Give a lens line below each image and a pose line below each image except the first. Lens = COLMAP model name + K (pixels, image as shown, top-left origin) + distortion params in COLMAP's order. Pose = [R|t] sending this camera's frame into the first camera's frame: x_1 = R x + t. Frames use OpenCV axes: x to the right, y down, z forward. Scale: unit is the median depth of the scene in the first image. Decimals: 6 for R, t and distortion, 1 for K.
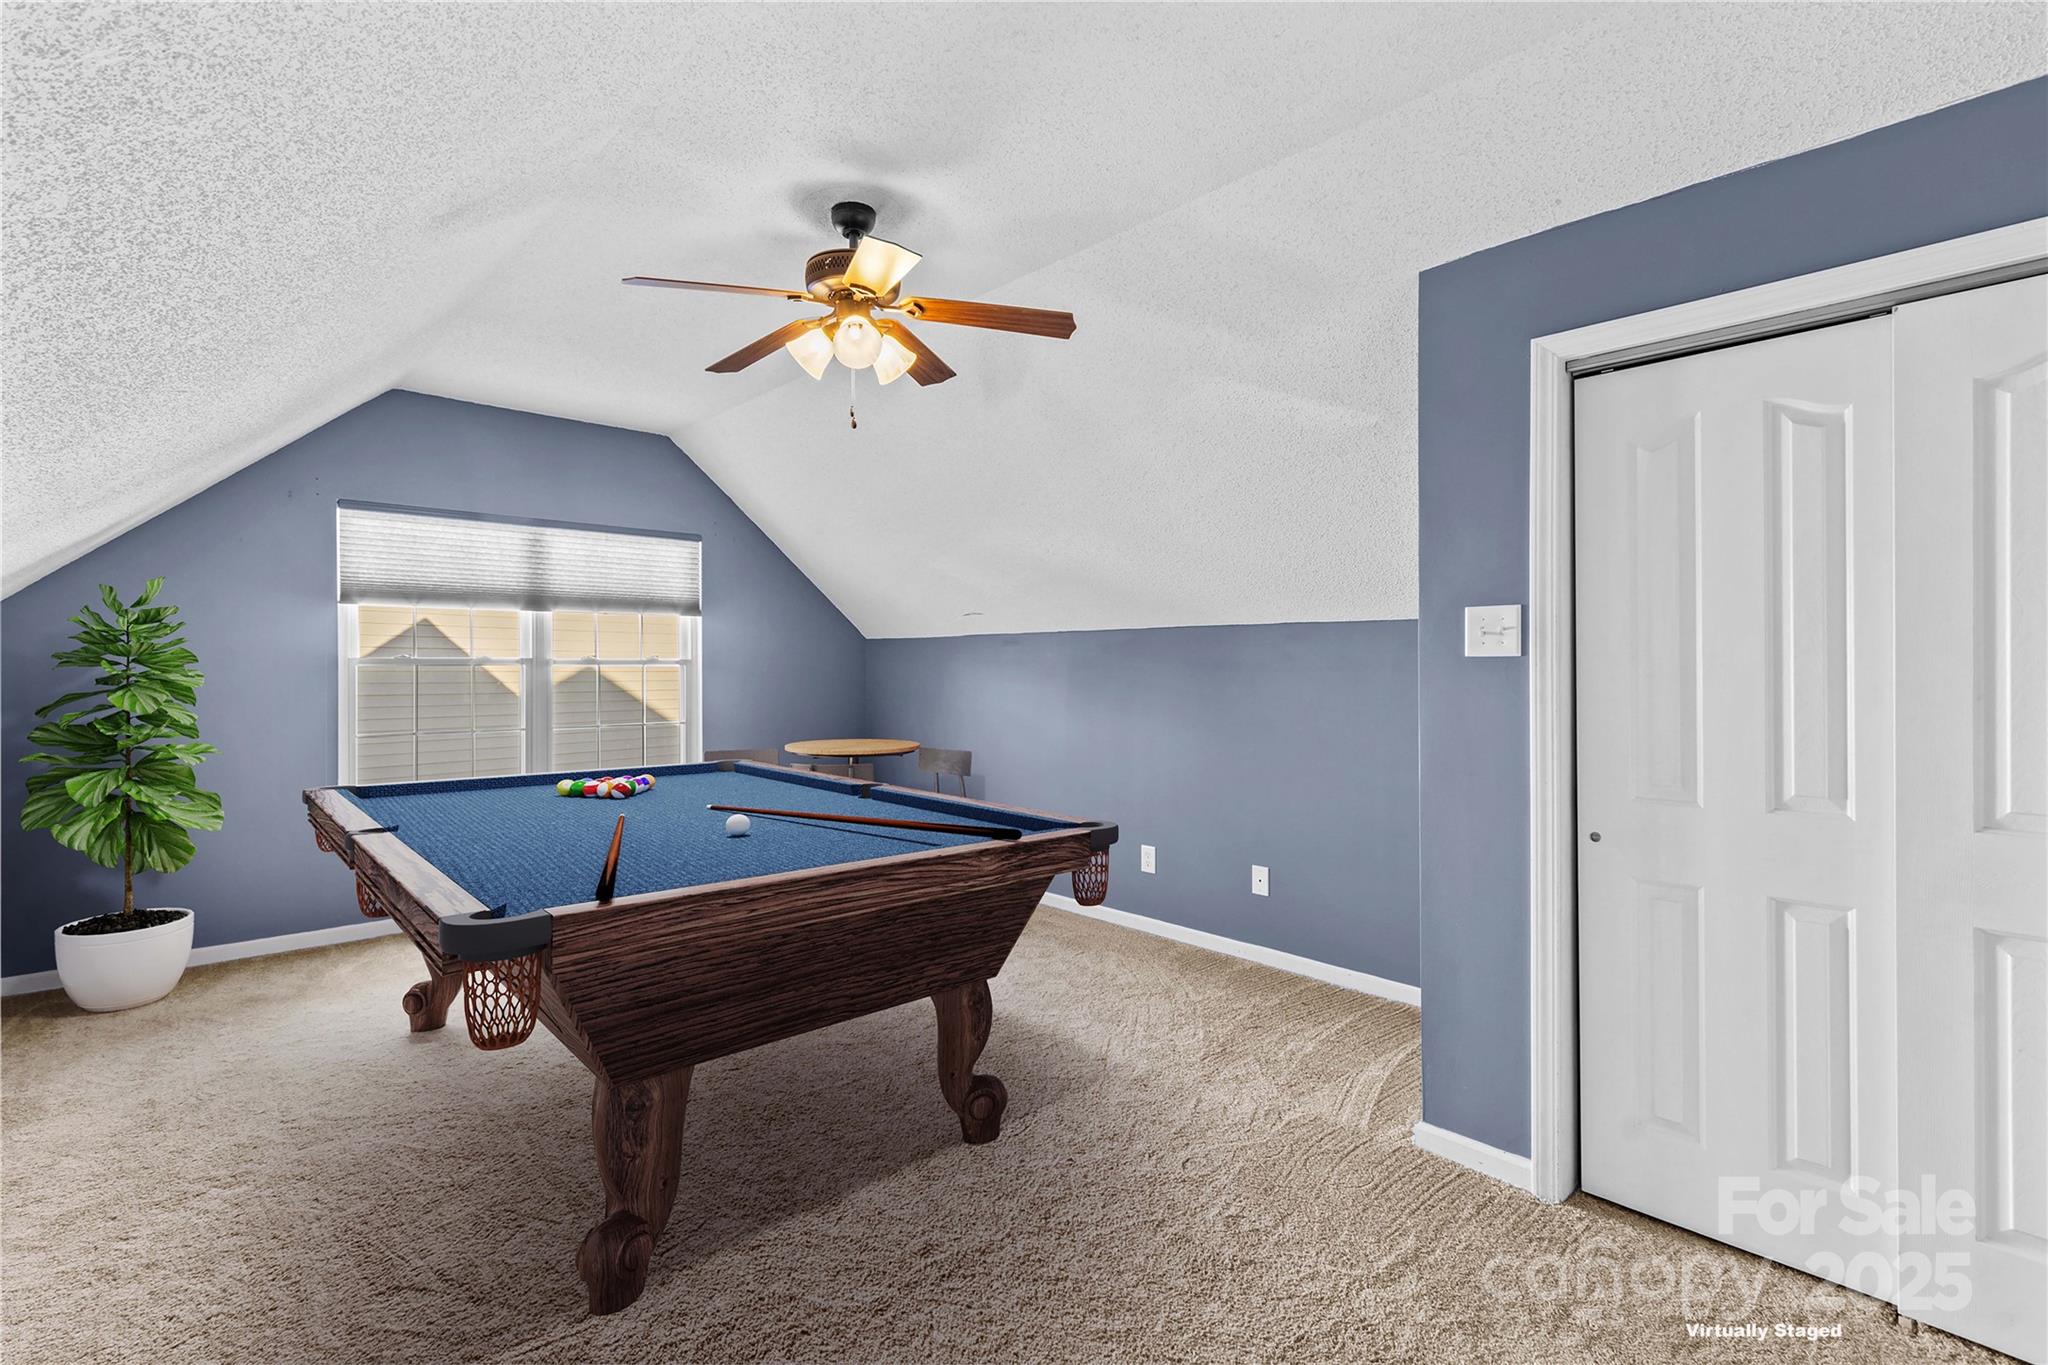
lens RADIAL K [[945.5, 0, 983.1], [0, 945.5, 661.0], [0, 0, 1]] dist [0.007258, -0.001702]
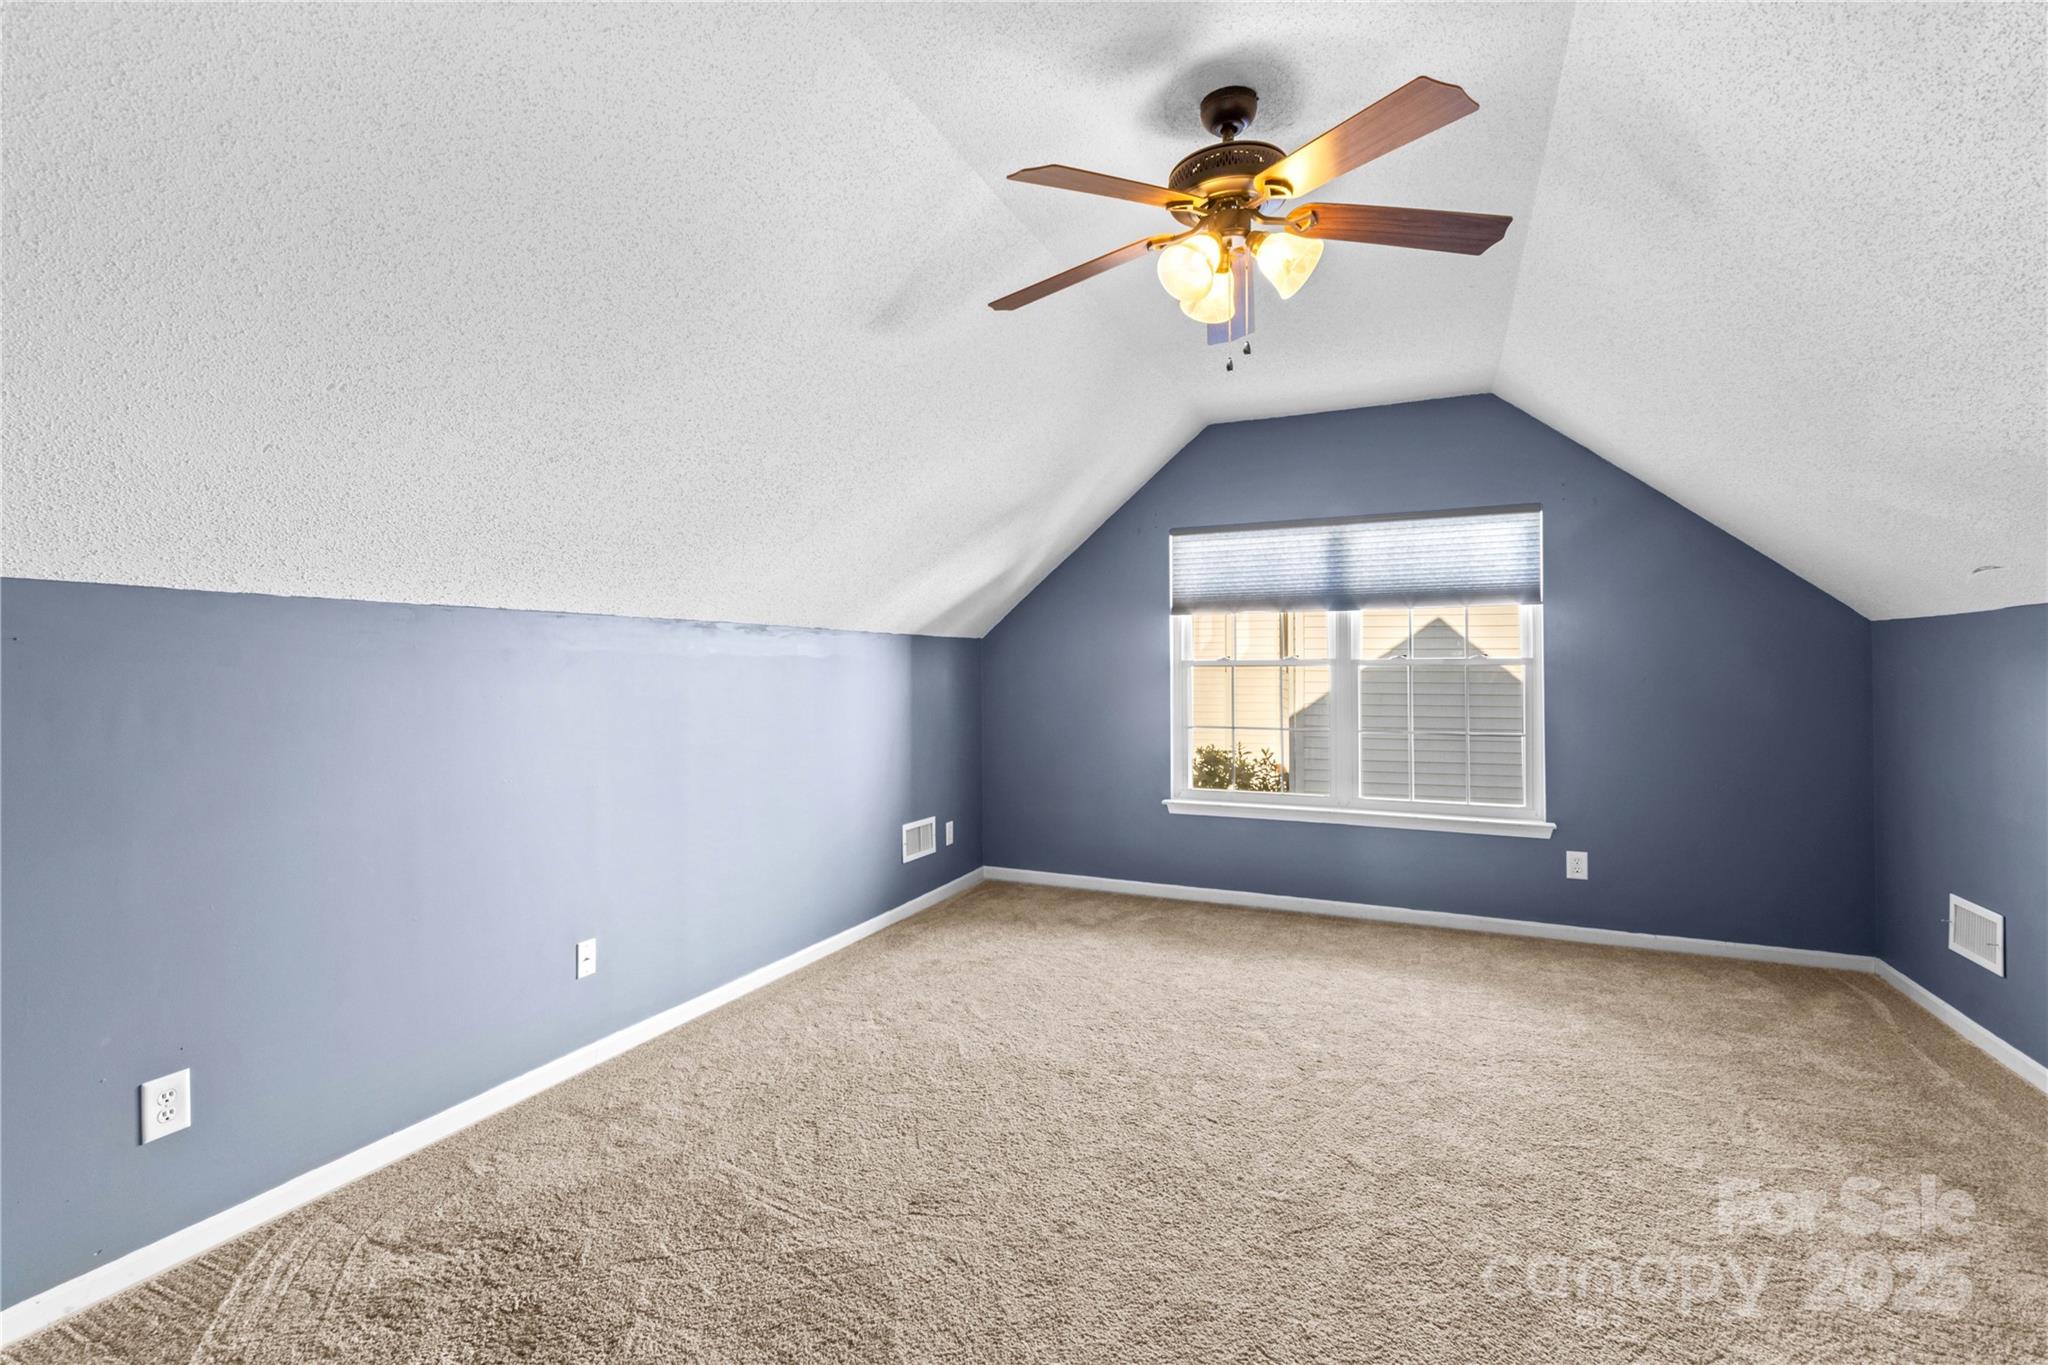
lens RADIAL K [[945.5, 0, 983.1], [0, 945.5, 661.0], [0, 0, 1]] dist [0.007258, -0.001702]
pose [[0.377581, -0.007458, -0.925947, 0.298758], [0.009030, 0.999950, -0.004372, 0.000581], [0.925933, -0.006711, 0.377629, 0.288261]]
